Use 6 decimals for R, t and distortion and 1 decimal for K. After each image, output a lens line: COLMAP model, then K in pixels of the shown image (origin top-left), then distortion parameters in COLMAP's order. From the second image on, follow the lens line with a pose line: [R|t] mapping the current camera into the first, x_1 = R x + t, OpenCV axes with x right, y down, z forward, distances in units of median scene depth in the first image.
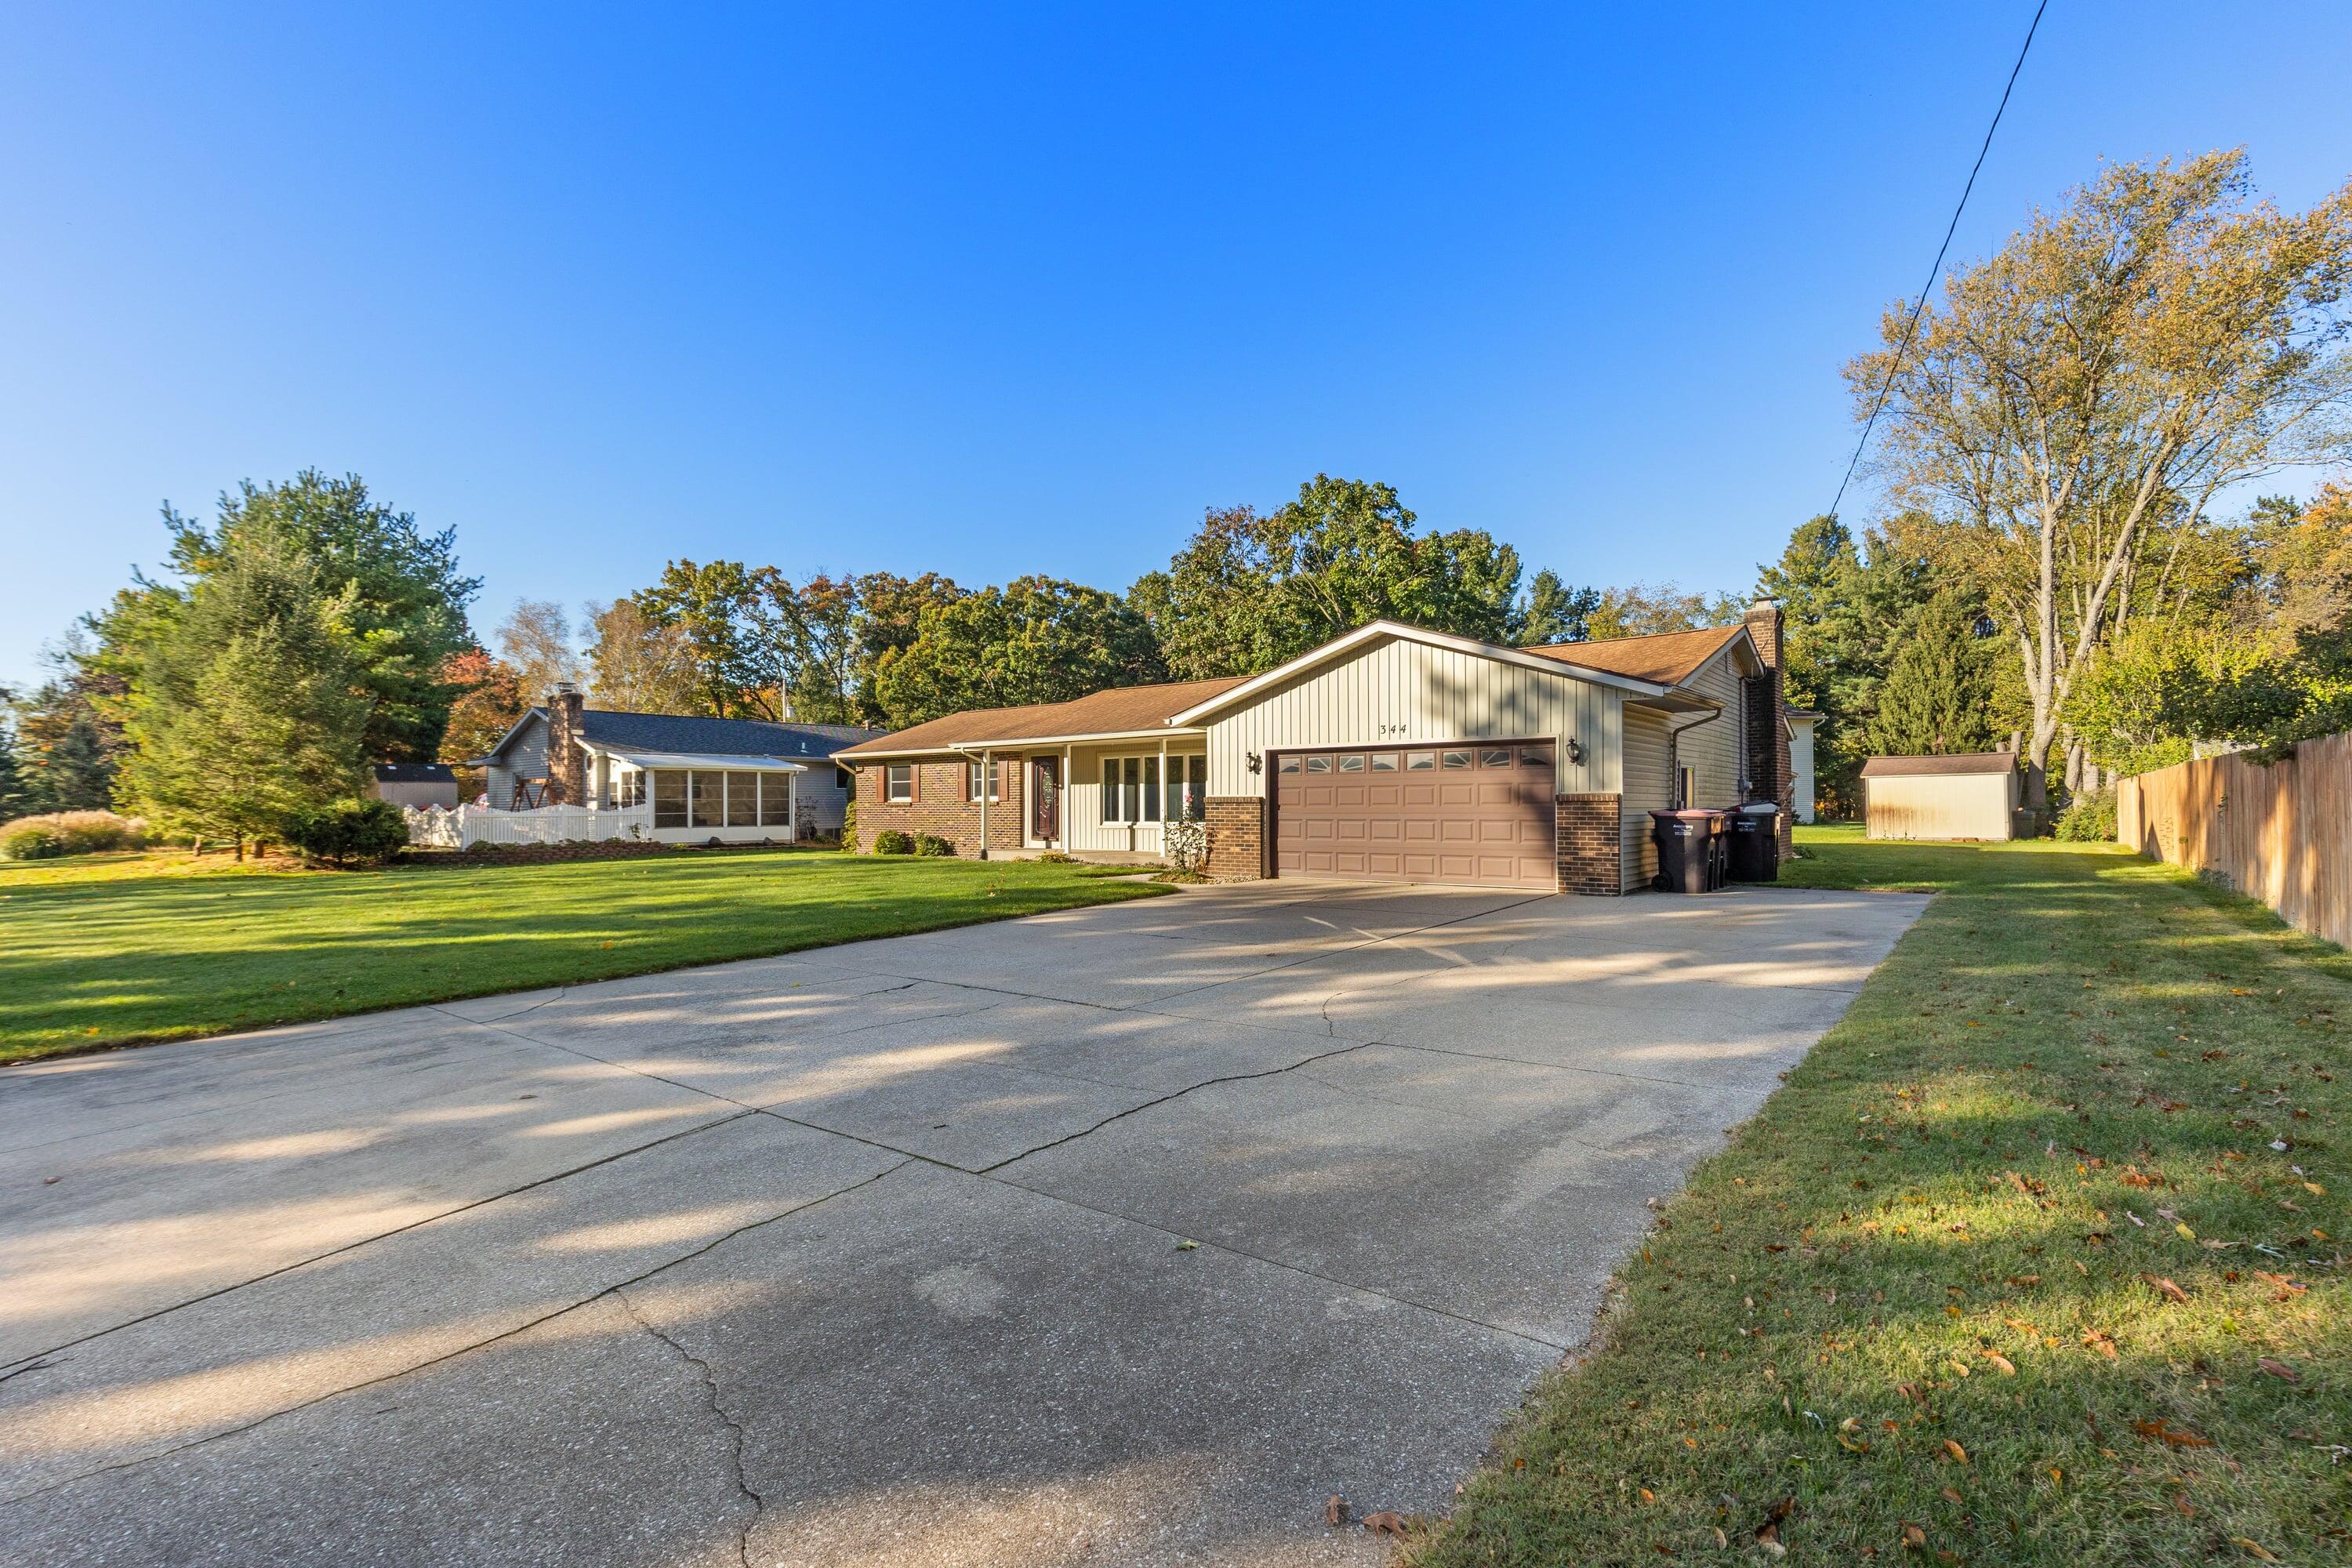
lens RADIAL K [[1065.6, 0, 1180.6], [0, 1065.6, 798.4], [0, 0, 1]] dist [0.009595, -0.002356]
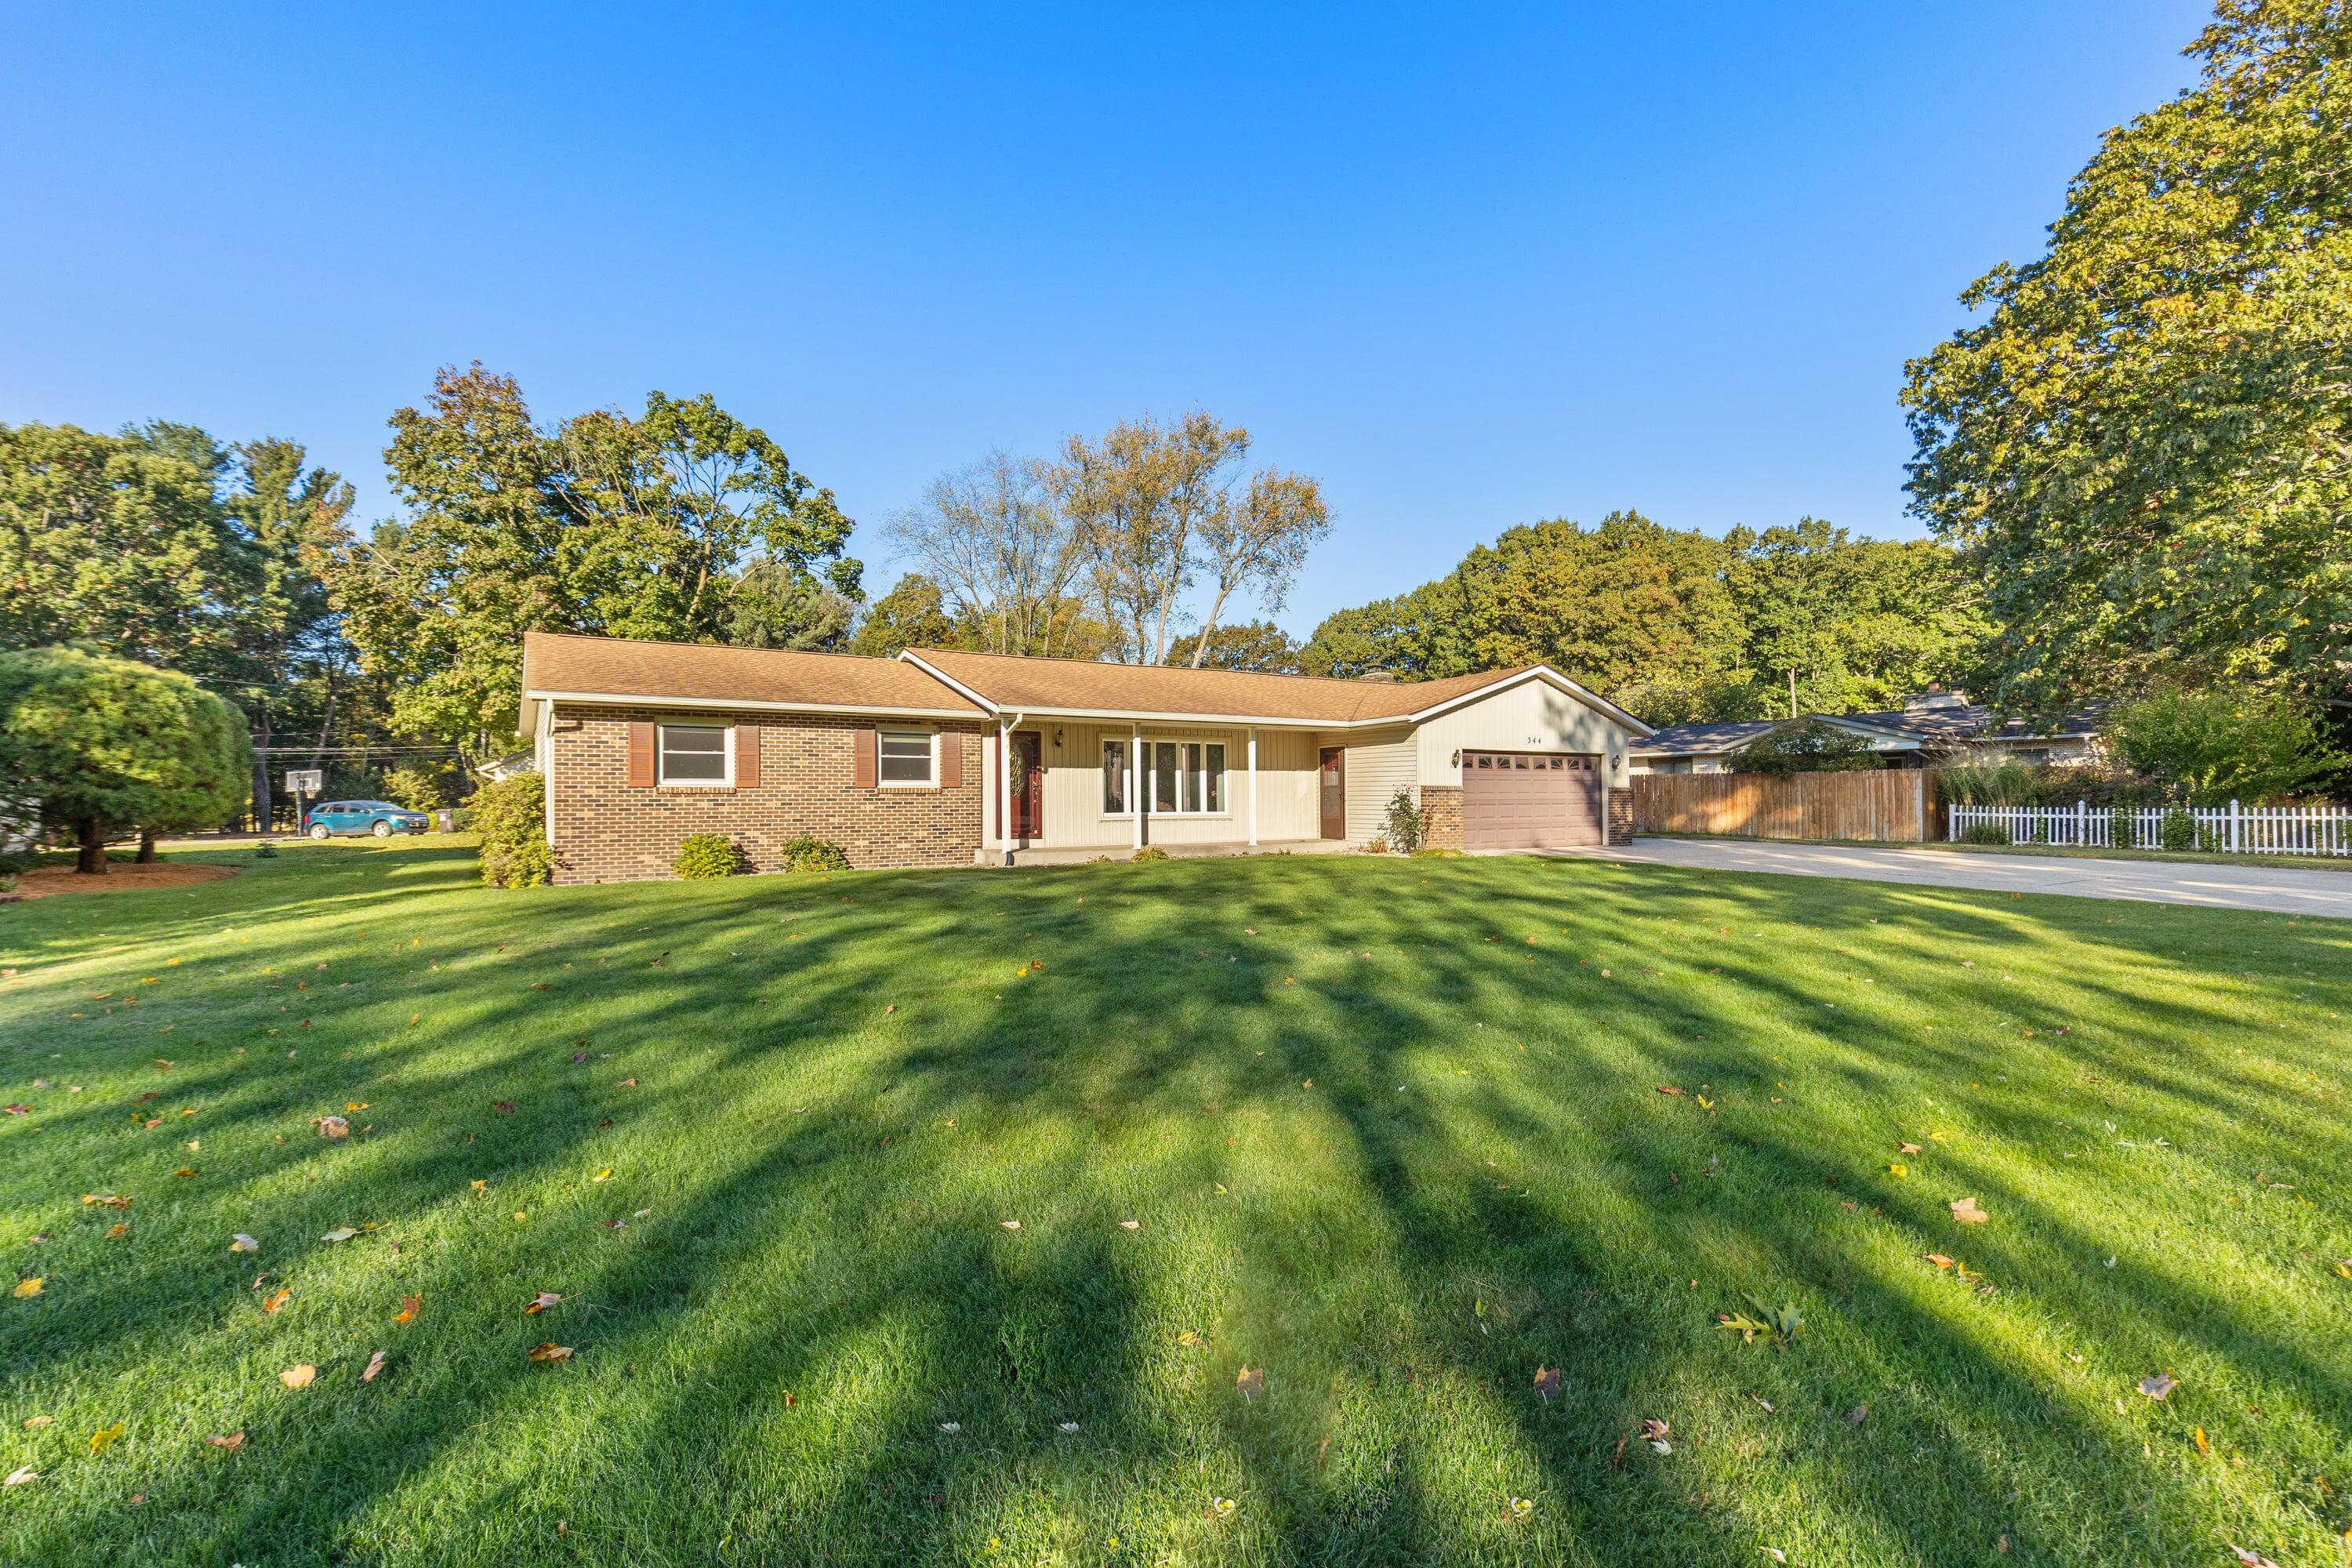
lens RADIAL K [[1065.6, 0, 1172.2], [0, 1065.6, 776.5], [0, 0, 1]] dist [0.009595, -0.002356]
pose [[0.329893, 0.026857, 0.943636, -0.860988], [-0.001630, 0.999610, -0.027880, 0.016327], [-0.944017, 0.007659, 0.329808, 0.656536]]
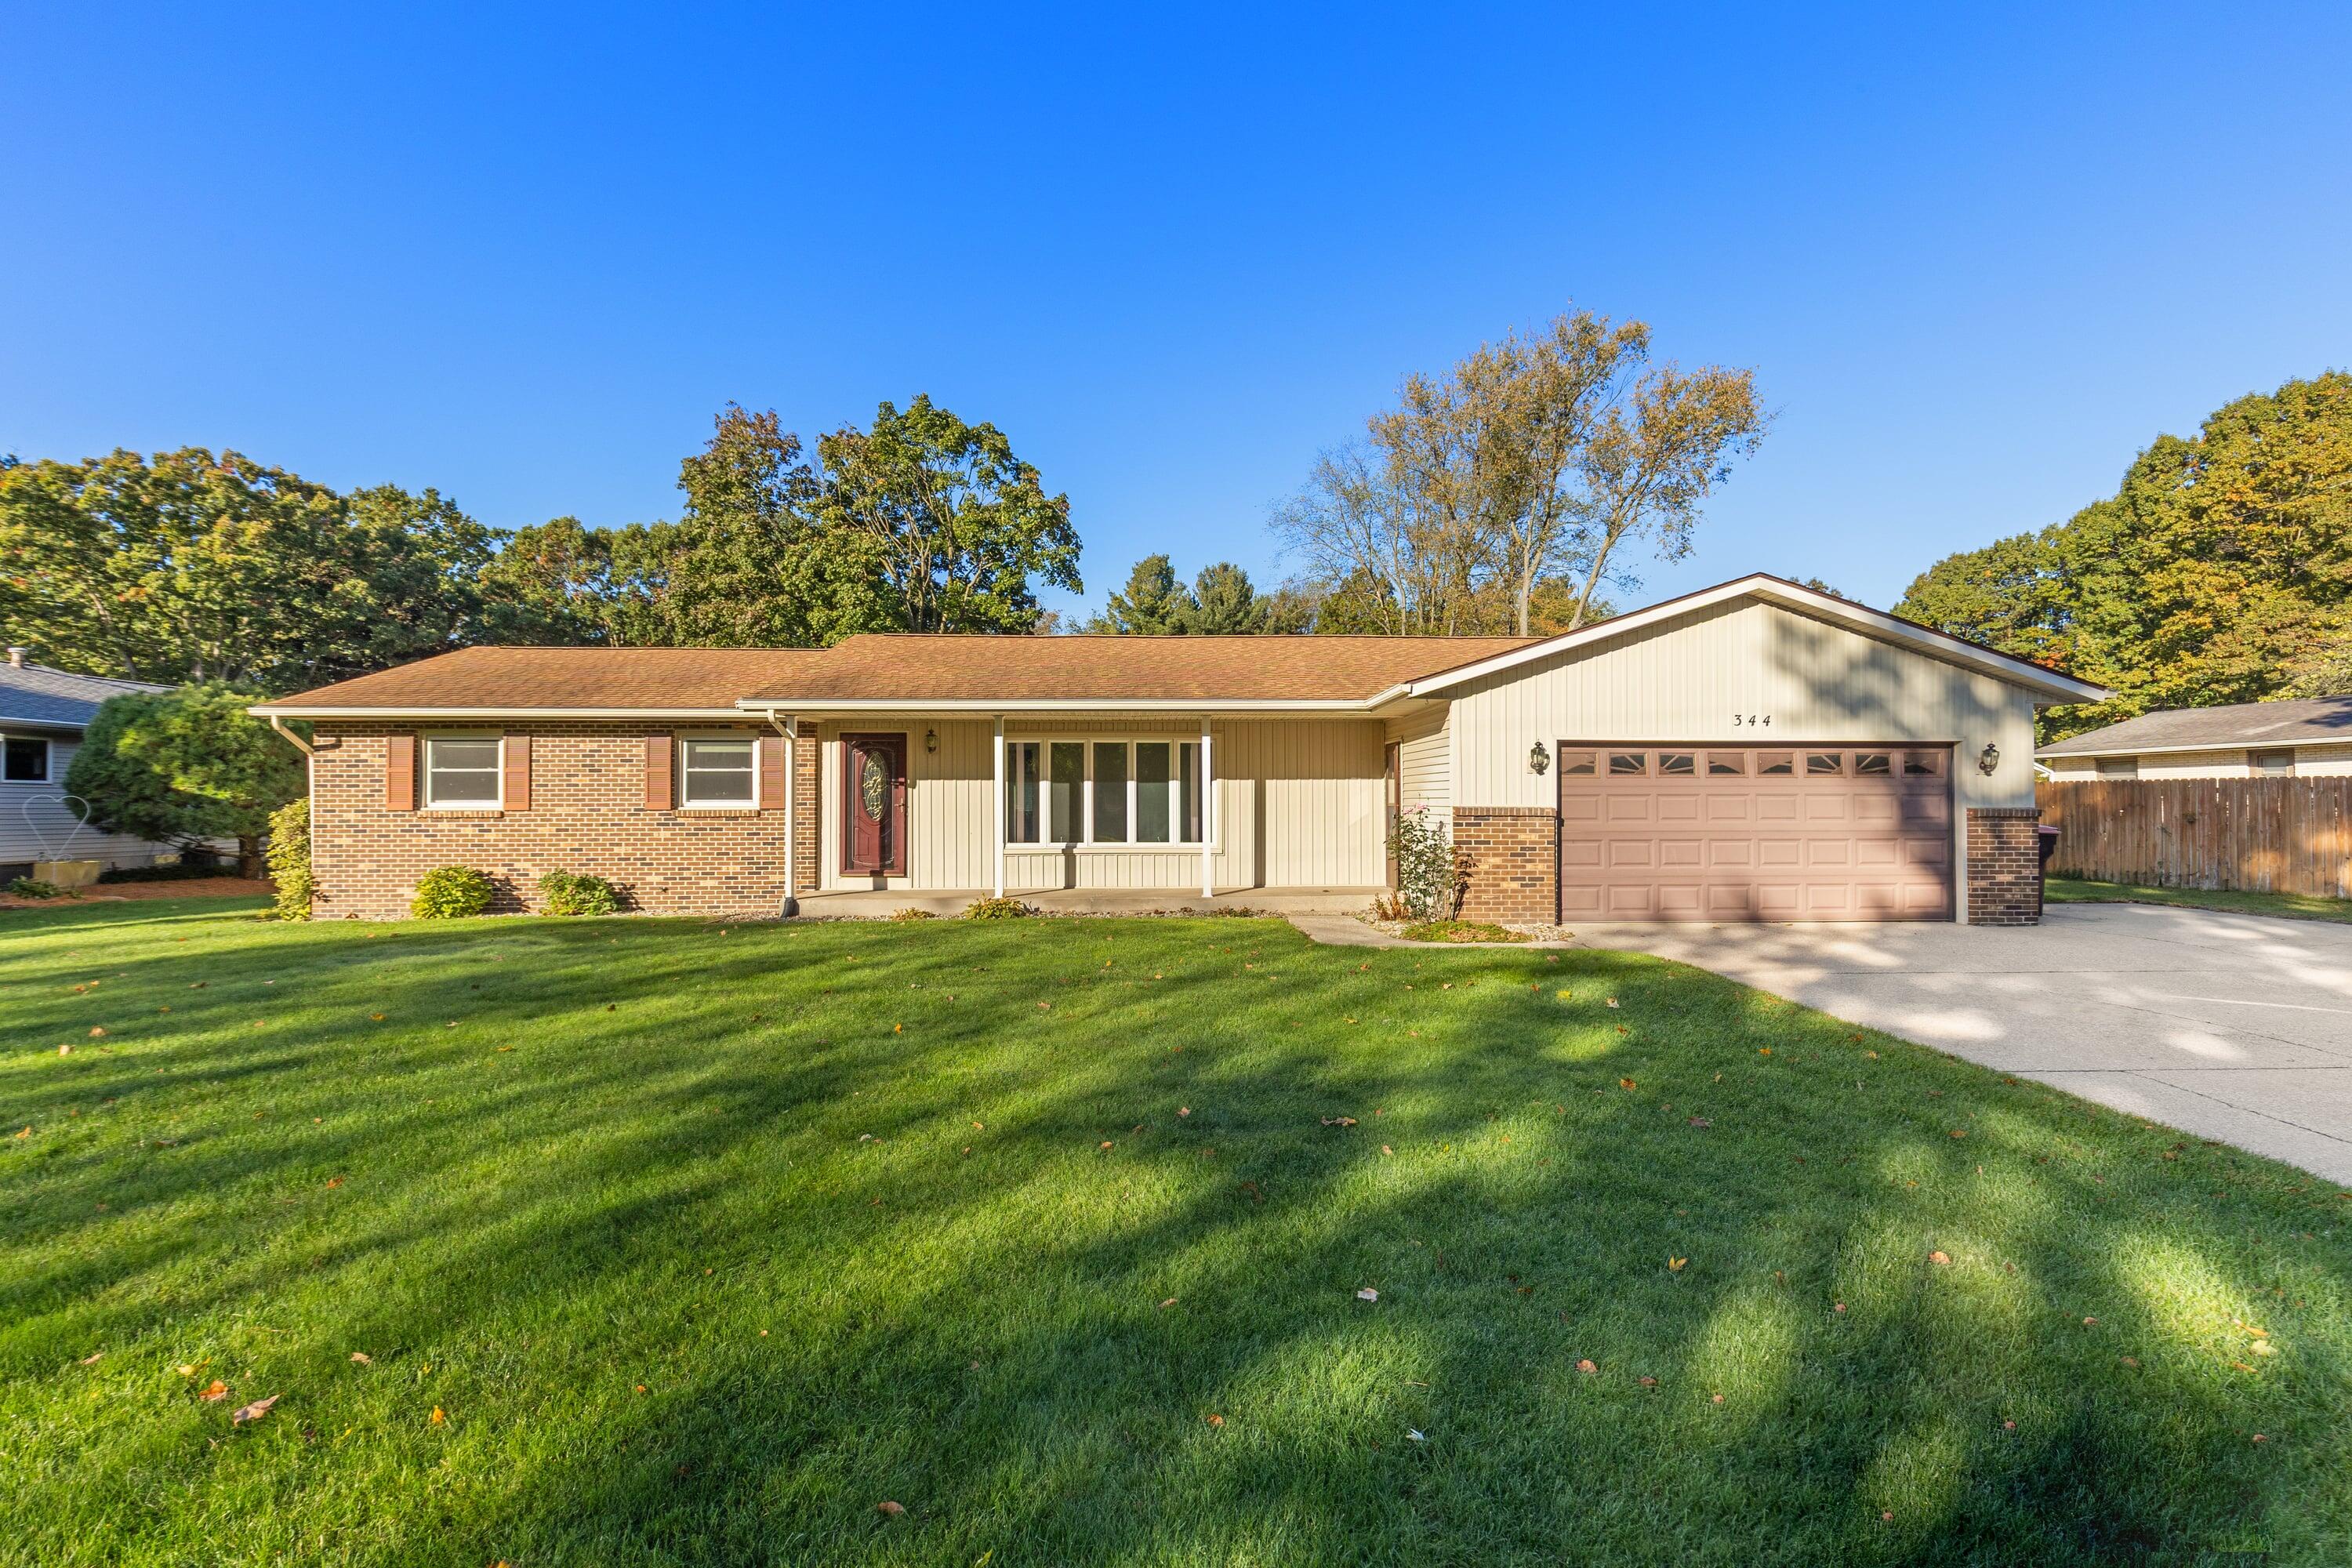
lens RADIAL K [[1065.6, 0, 1176.9], [0, 1065.6, 784.5], [0, 0, 1]] dist [0.009595, -0.002356]
pose [[0.754580, 0.017563, 0.655973, -0.400674], [-0.006427, 0.999792, -0.019376, -0.000847], [-0.656177, 0.010404, 0.754536, 0.462629]]
